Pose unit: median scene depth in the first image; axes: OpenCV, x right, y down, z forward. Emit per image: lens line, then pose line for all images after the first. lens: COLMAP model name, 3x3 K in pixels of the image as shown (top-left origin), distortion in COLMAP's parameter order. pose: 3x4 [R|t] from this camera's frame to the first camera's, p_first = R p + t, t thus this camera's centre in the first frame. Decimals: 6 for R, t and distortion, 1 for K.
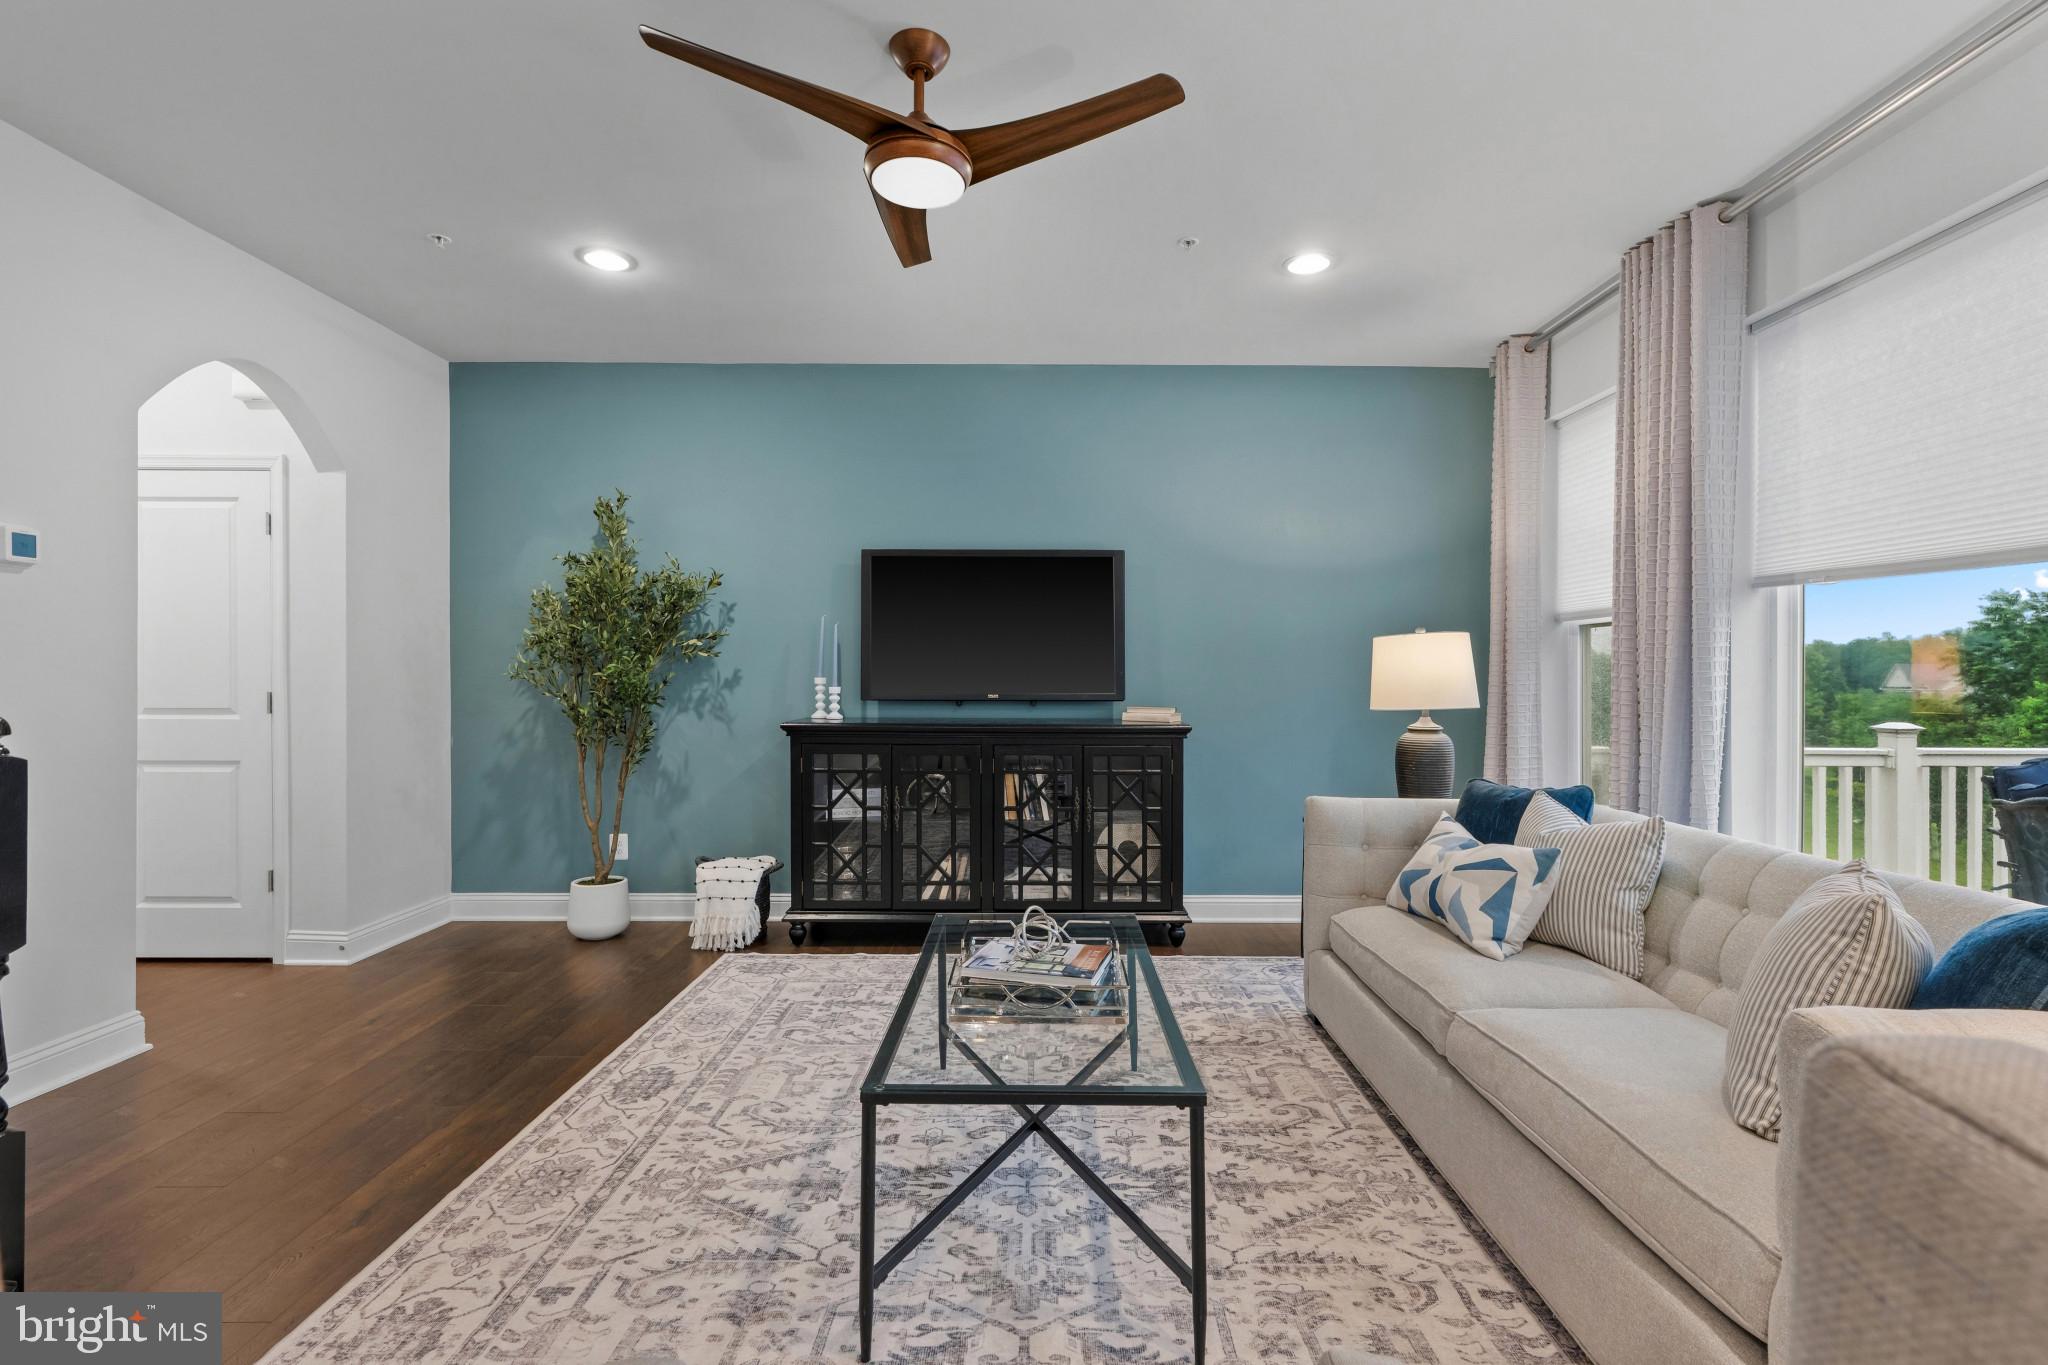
lens RADIAL K [[918.7, 0, 1031.2], [0, 918.7, 681.2], [0, 0, 1]] dist [-0.006120, -0.000081]
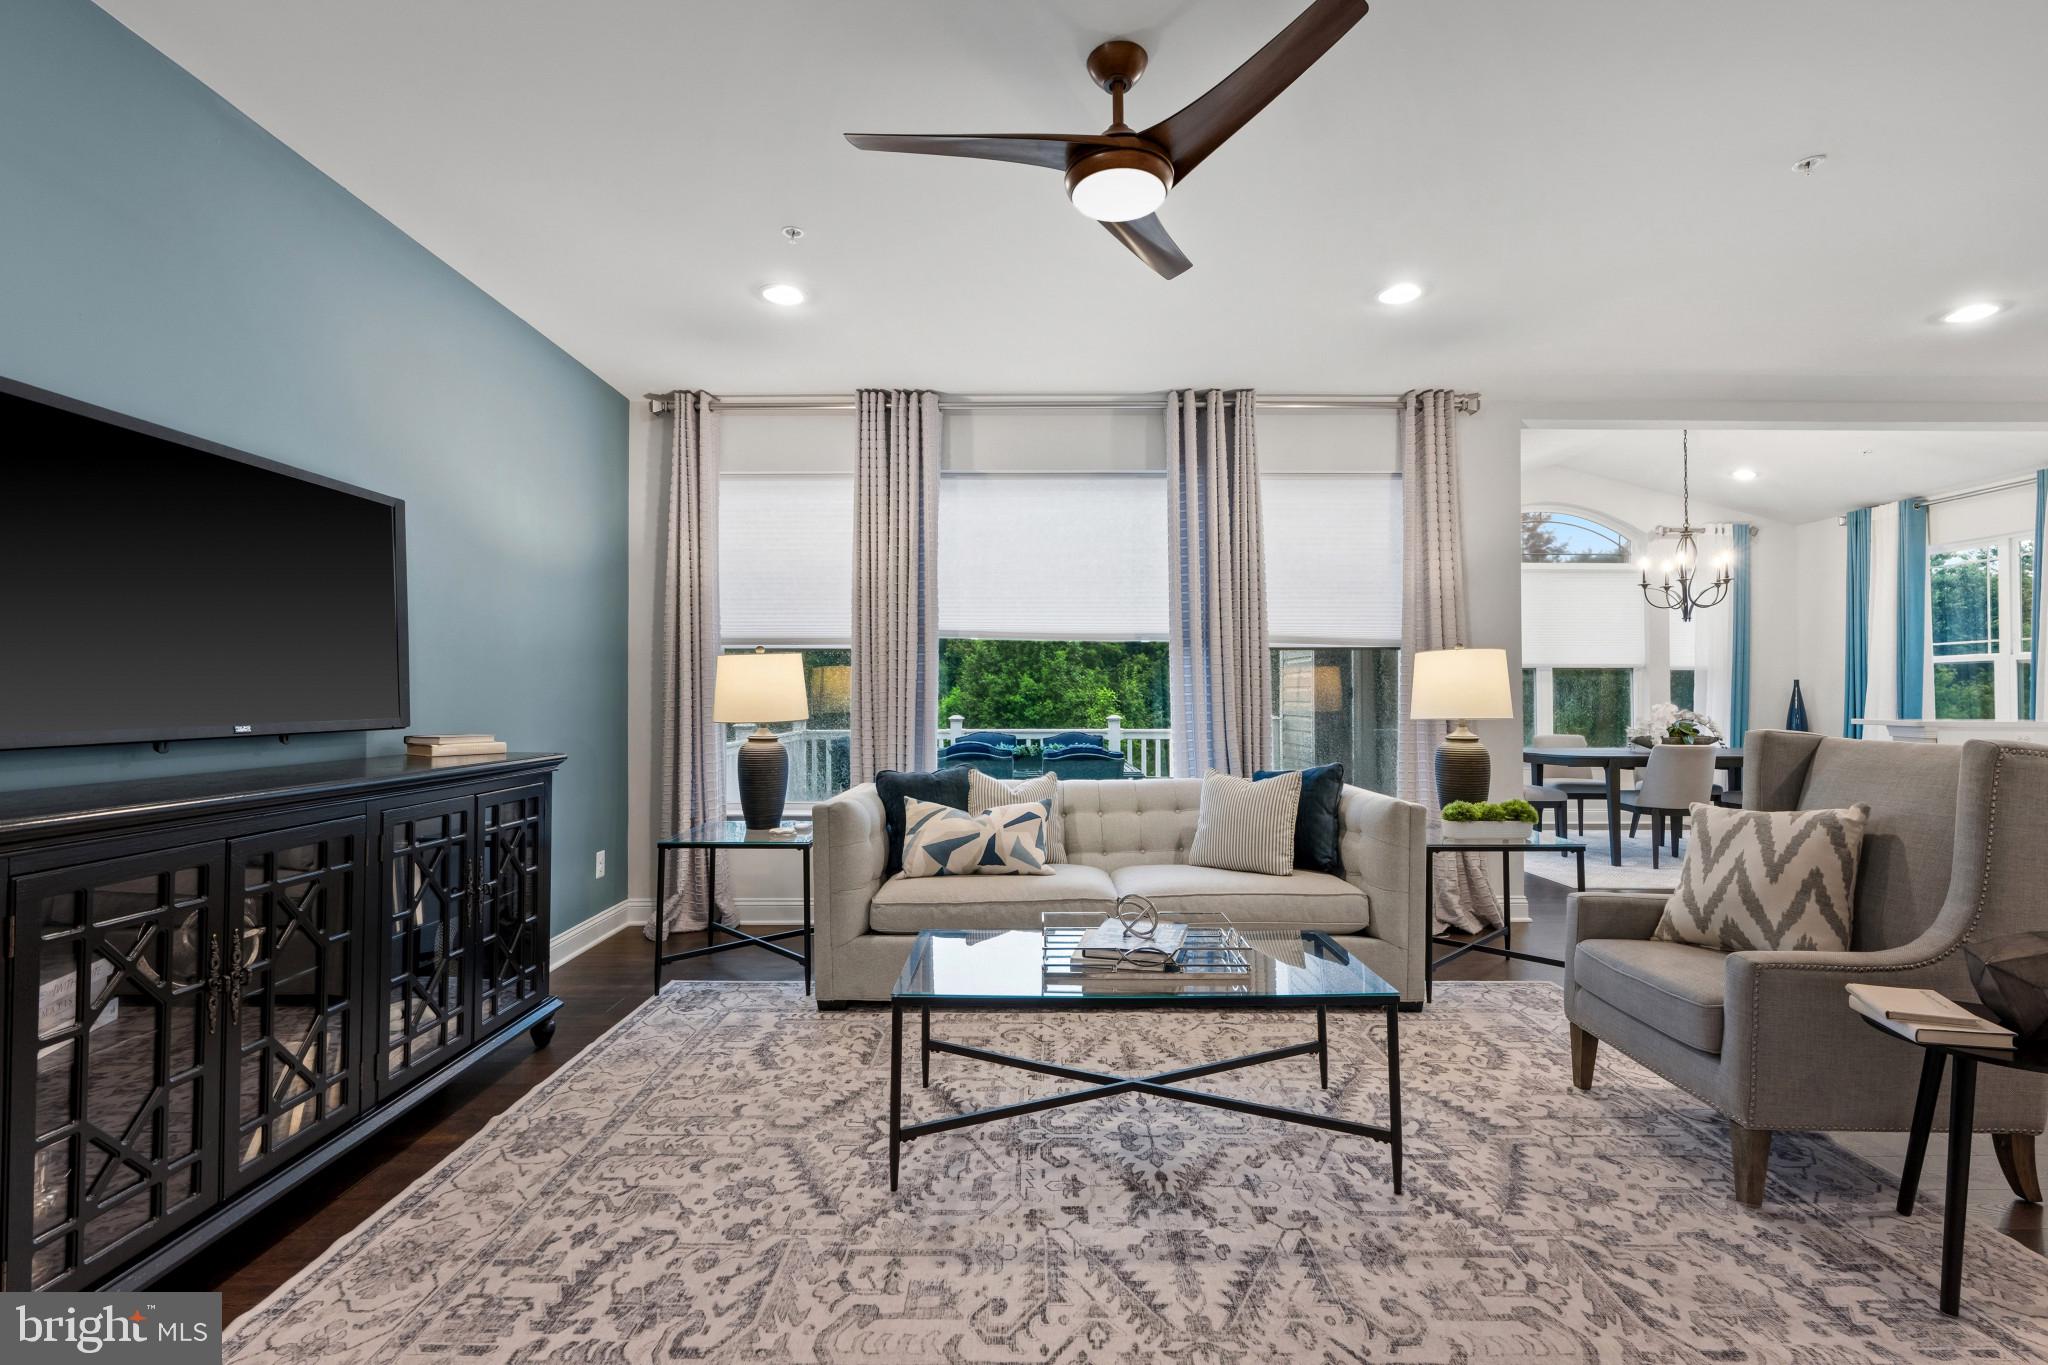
lens RADIAL K [[918.7, 0, 1024.3], [0, 918.7, 677.5], [0, 0, 1]] dist [-0.006120, -0.000081]
pose [[0.009057, 0.014325, 0.999856, -0.610241], [0.005020, 0.999884, -0.014370, -0.003390], [-0.999946, 0.005149, 0.008984, 0.602252]]
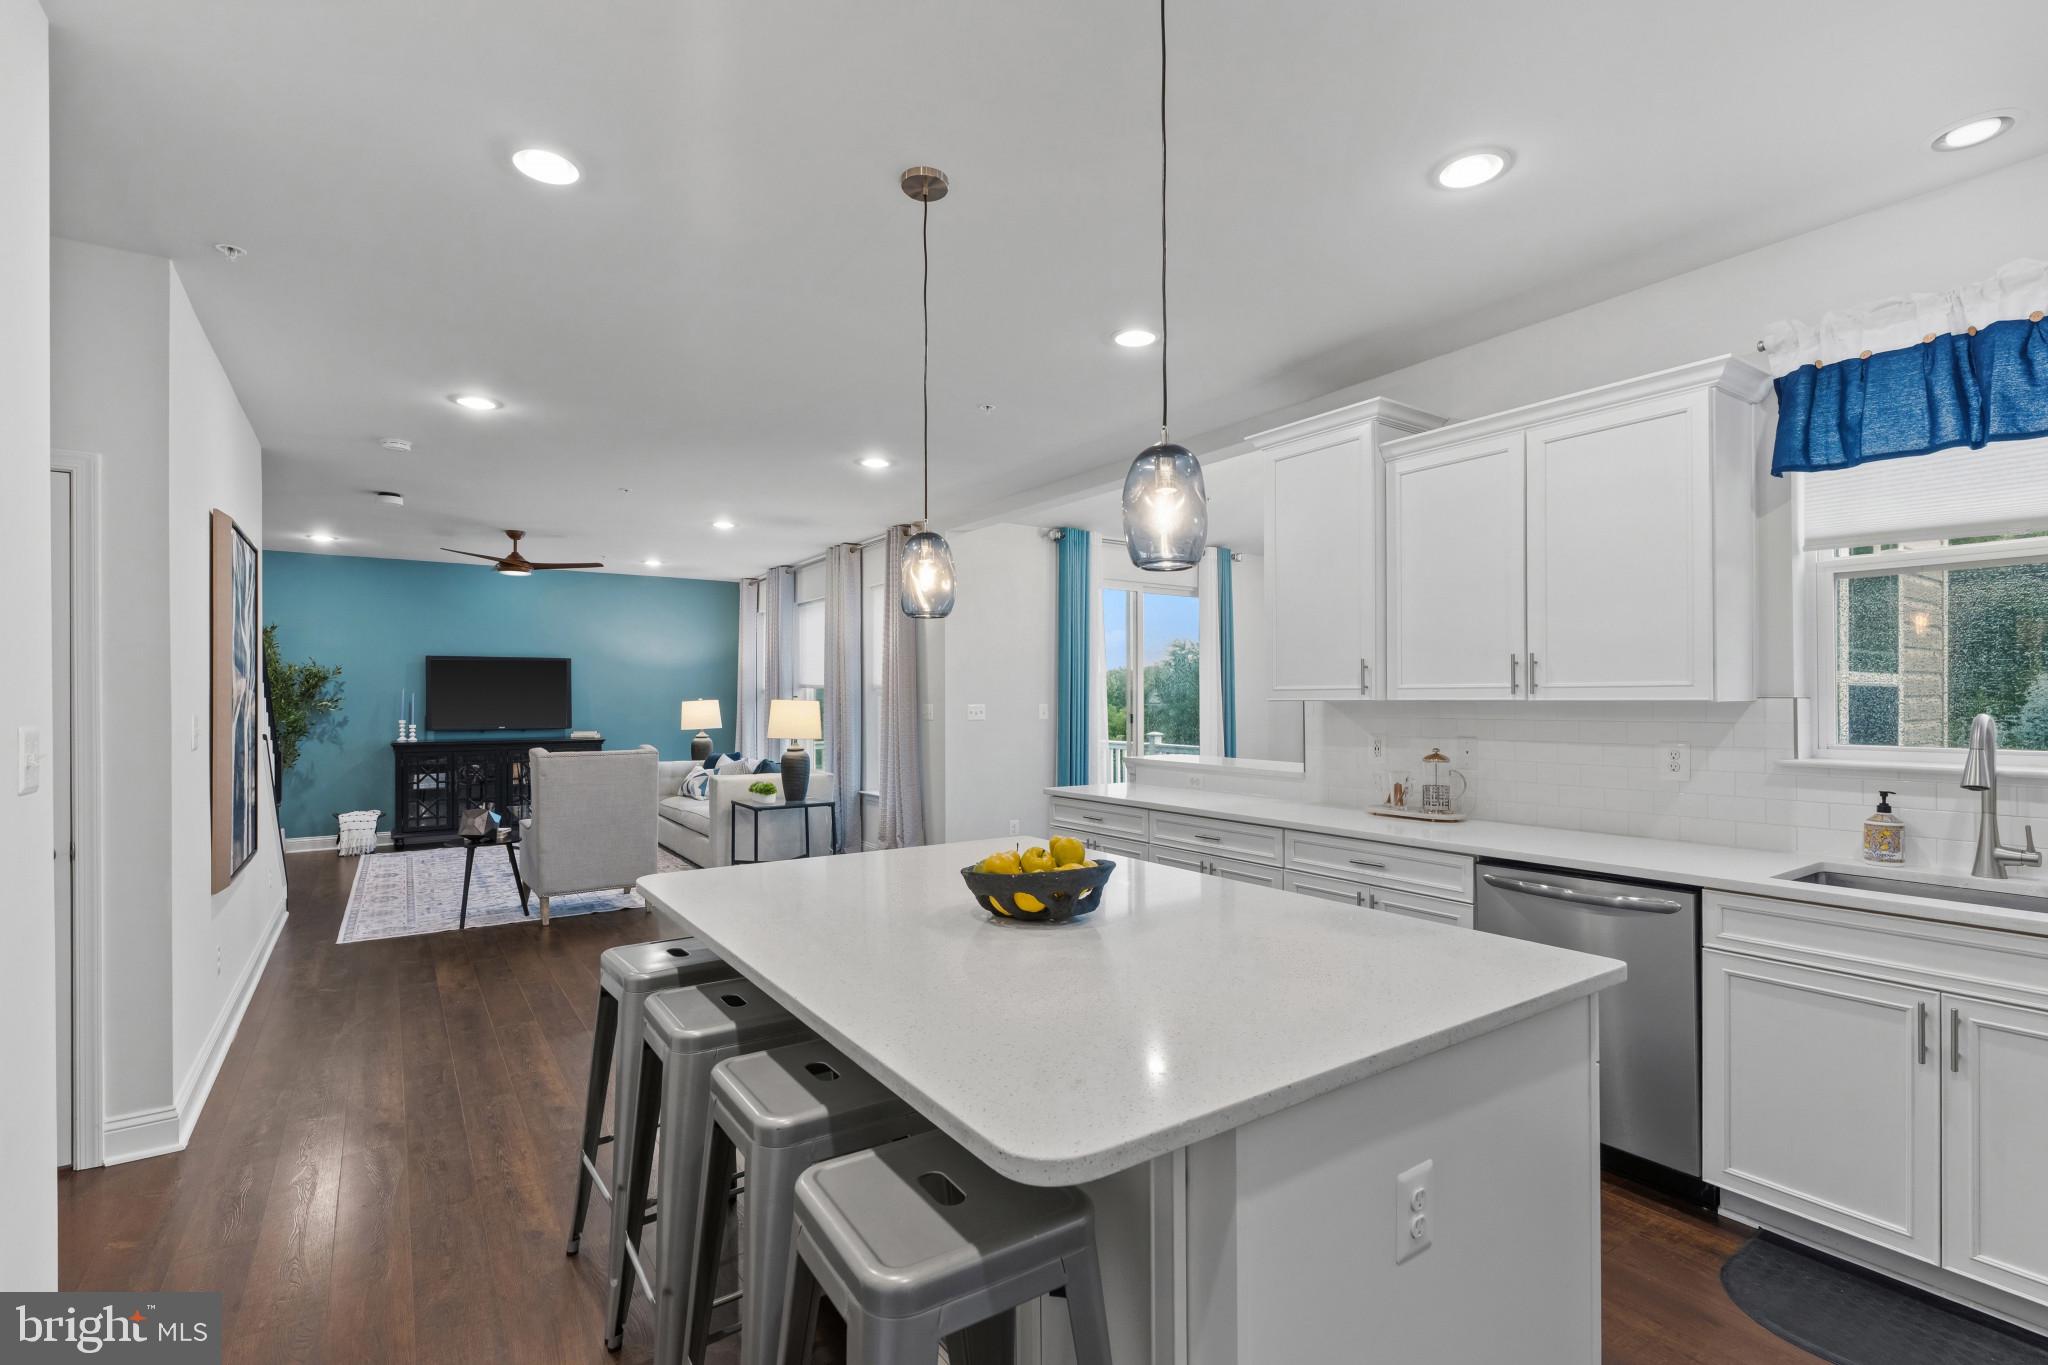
lens RADIAL K [[918.7, 0, 1038.1], [0, 918.7, 686.5], [0, 0, 1]] dist [-0.006120, -0.000081]
pose [[0.818536, 0.000838, 0.574454, -0.260768], [0.007935, 0.999887, -0.012767, -0.043713], [-0.574400, 0.015008, 0.818437, -1.511622]]
